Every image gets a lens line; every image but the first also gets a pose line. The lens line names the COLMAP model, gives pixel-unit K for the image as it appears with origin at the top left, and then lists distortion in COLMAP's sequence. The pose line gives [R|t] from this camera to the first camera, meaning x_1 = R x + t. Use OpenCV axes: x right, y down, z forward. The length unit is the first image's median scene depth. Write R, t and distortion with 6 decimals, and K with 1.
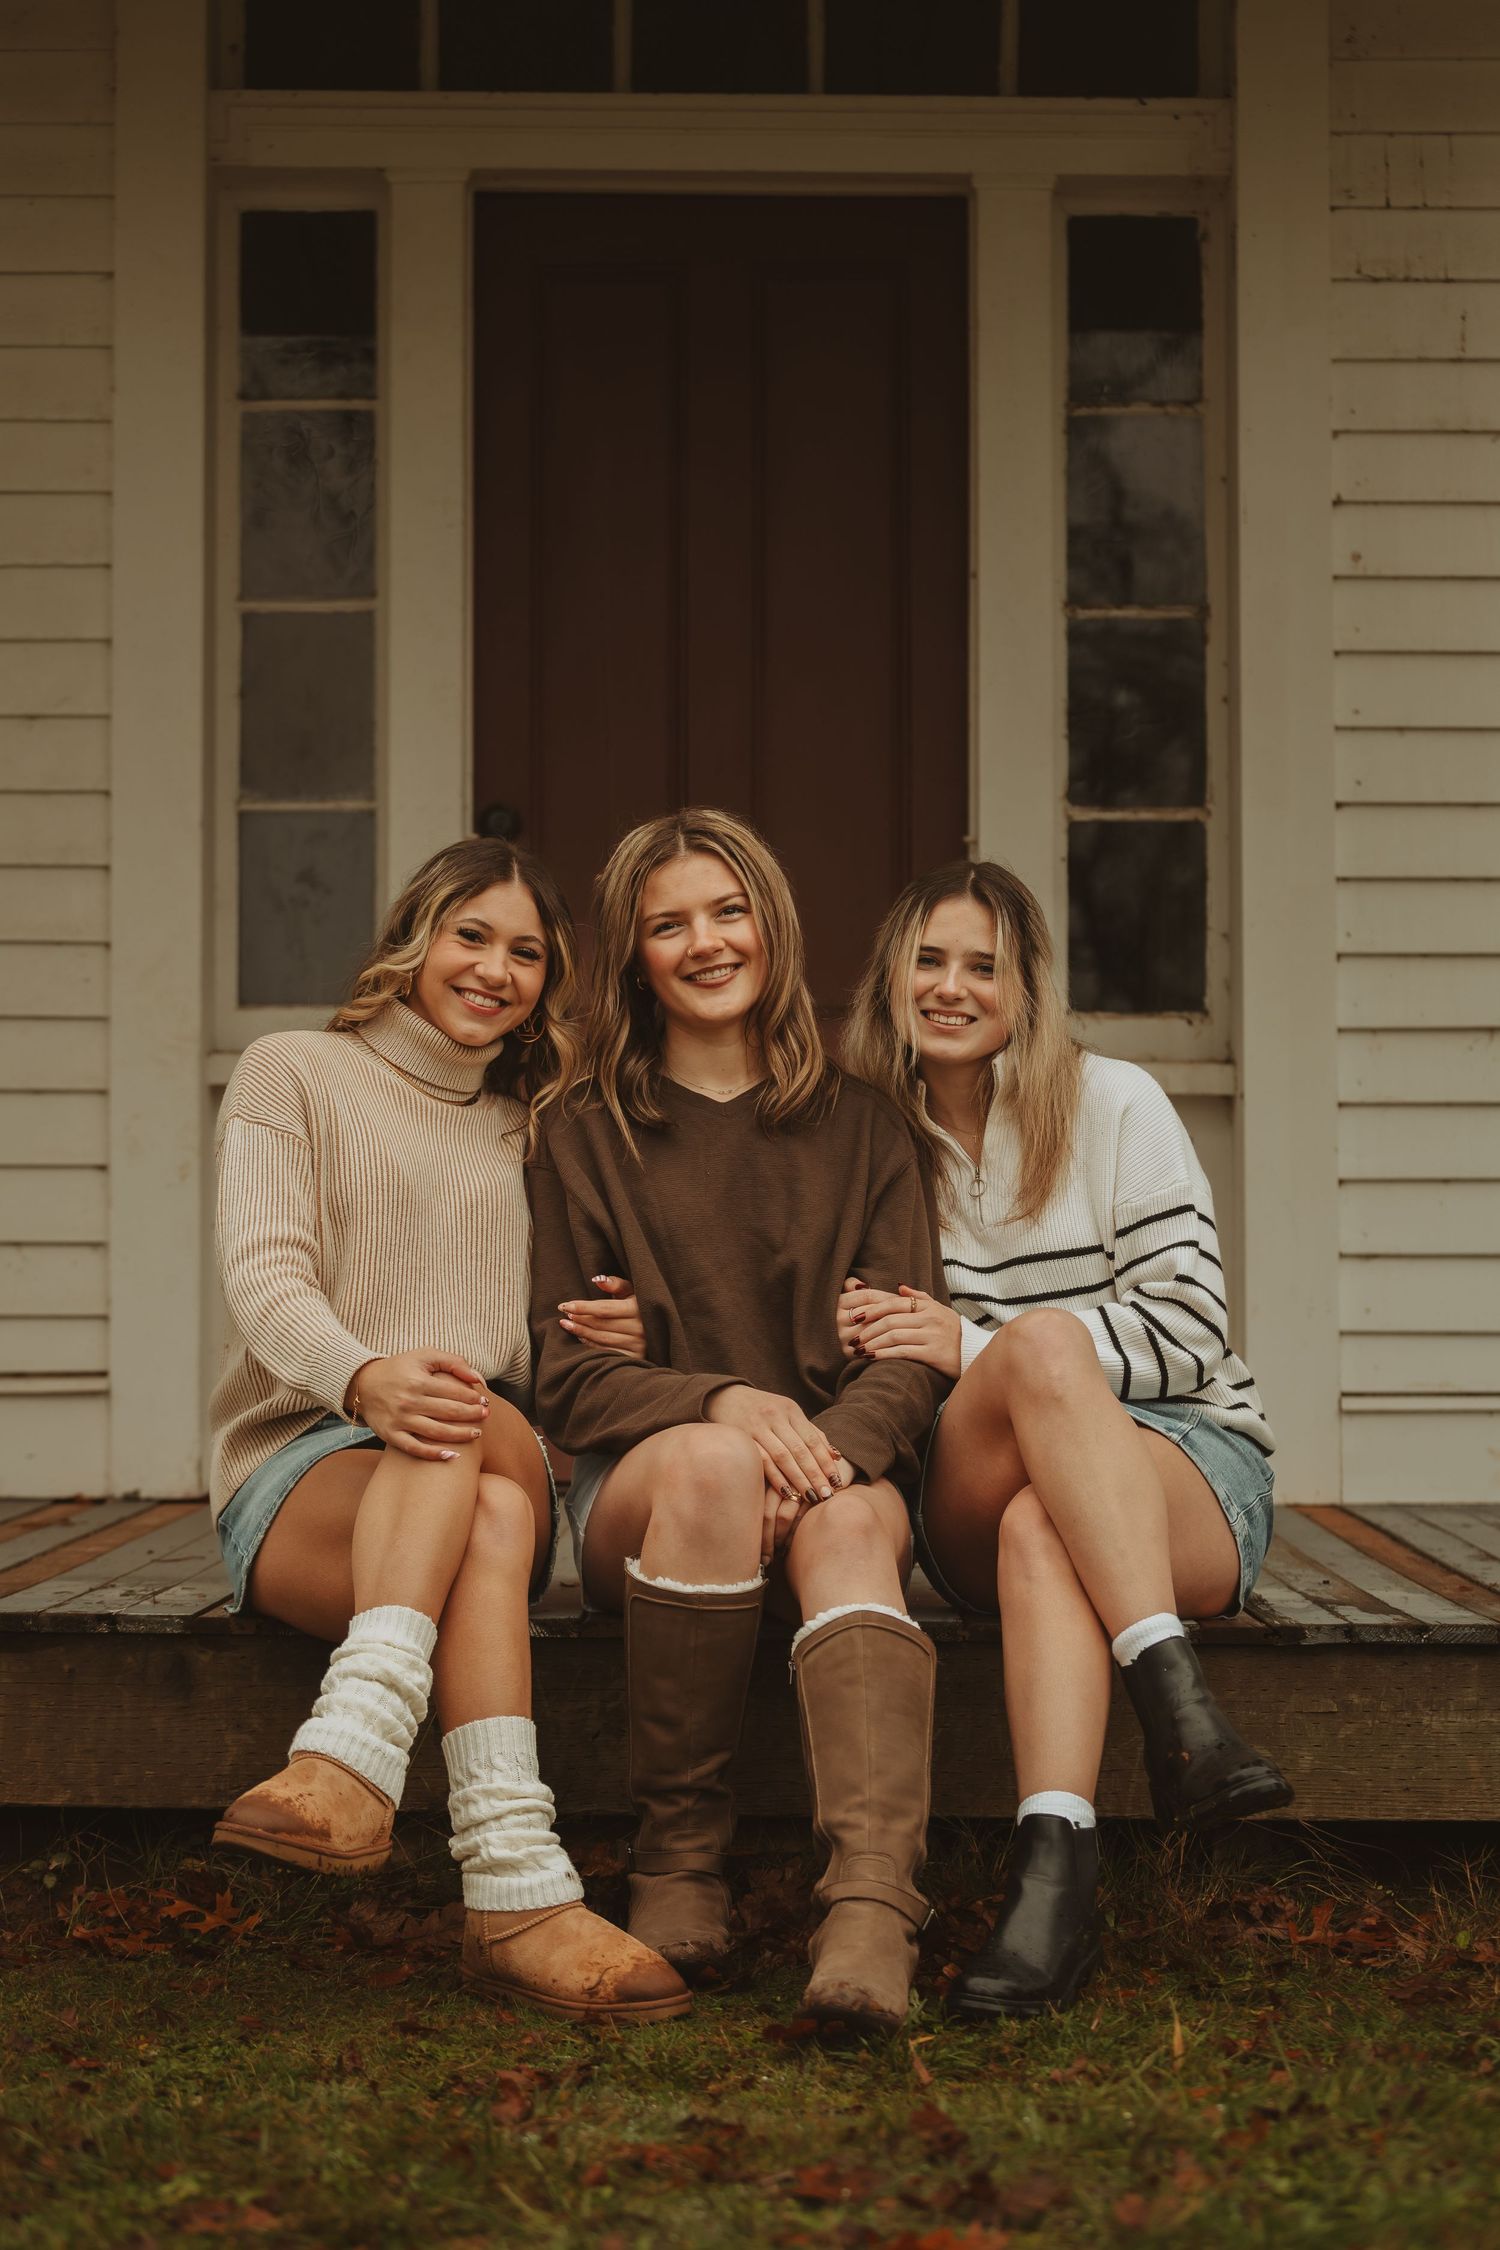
lens RADIAL K [[4453.4, 0, 649.1], [0, 4453.4, 1168.4], [0, 0, 1]] dist [0.030630, -0.020671]
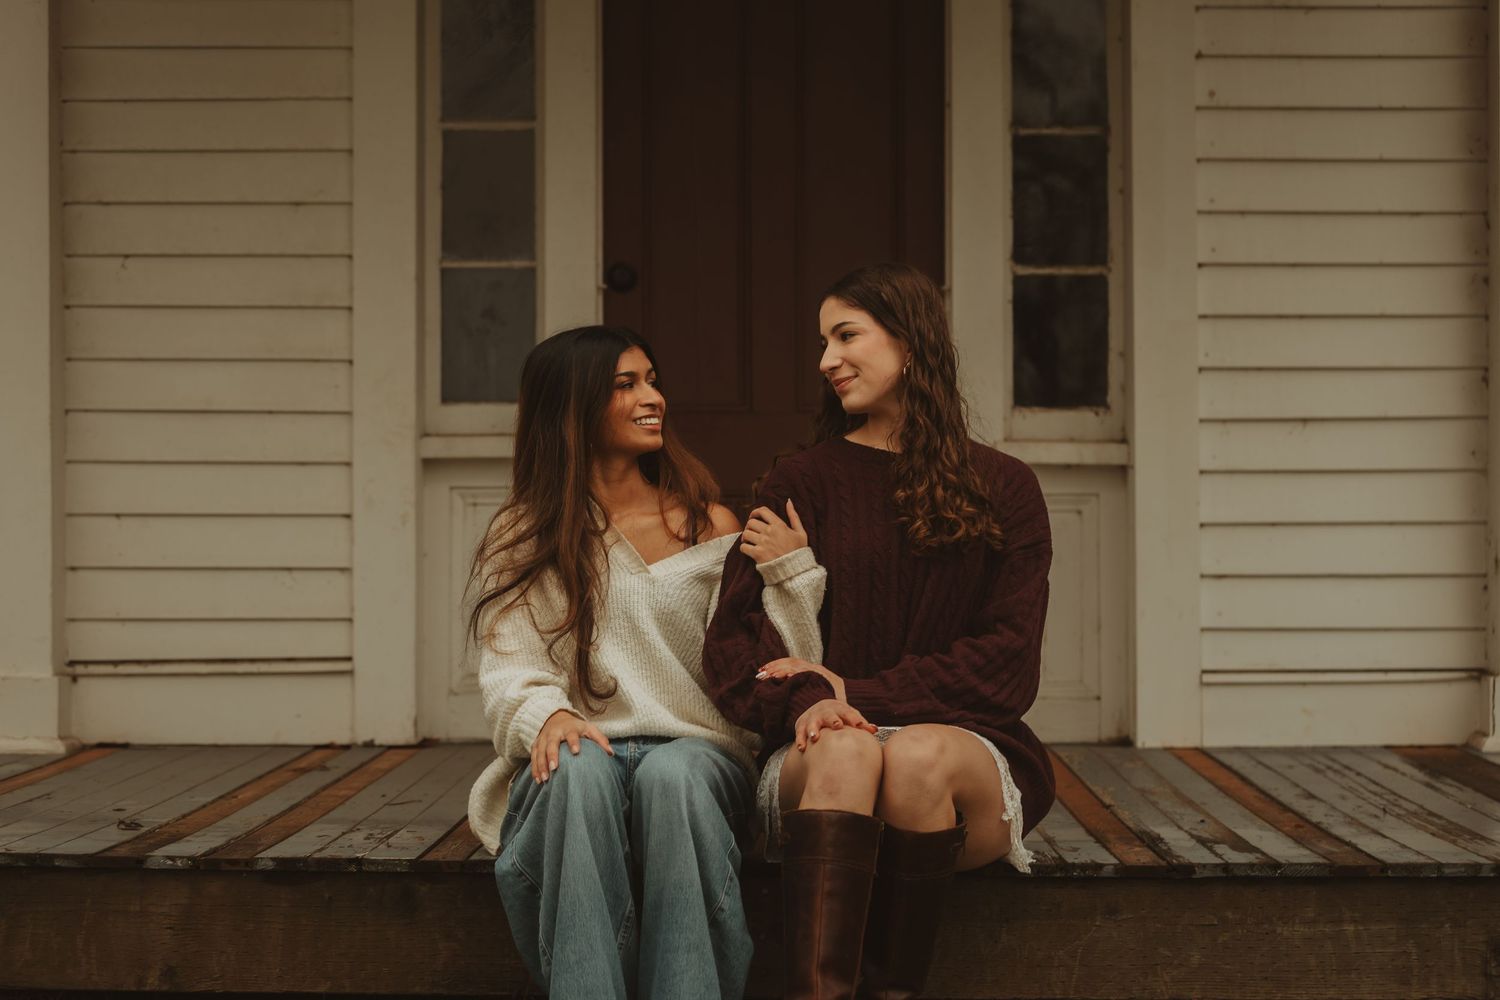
lens RADIAL K [[2942.7, 0, 750.0], [0, 2942.7, 500.0], [0, 0, 1]] dist [0.036892, -0.137652]
pose [[0.999872, -0.001376, 0.015909, -0.007231], [0.001117, 0.999866, 0.016314, -0.020731], [-0.015929, -0.016295, 0.999740, 0.041333]]
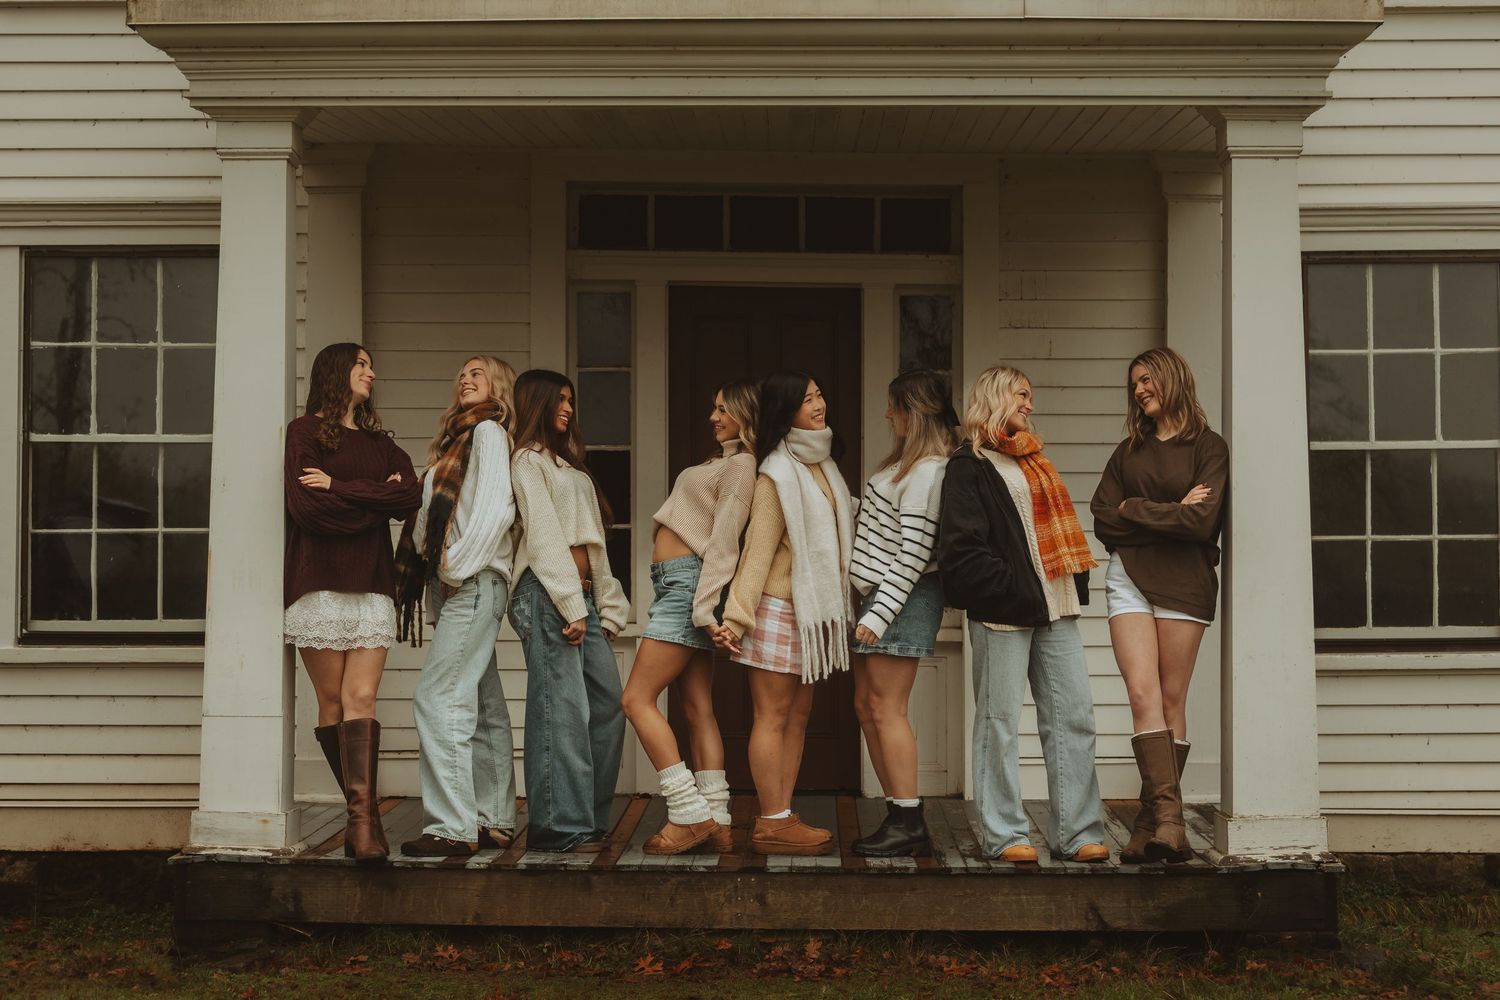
lens RADIAL K [[2942.7, 0, 750.0], [0, 2942.7, 500.0], [0, 0, 1]] dist [0.036892, -0.137652]
pose [[0.999964, 0.000105, 0.008460, -0.007026], [-0.000283, 0.999779, 0.021014, -0.135371], [-0.008456, -0.021016, 0.999743, -0.717398]]
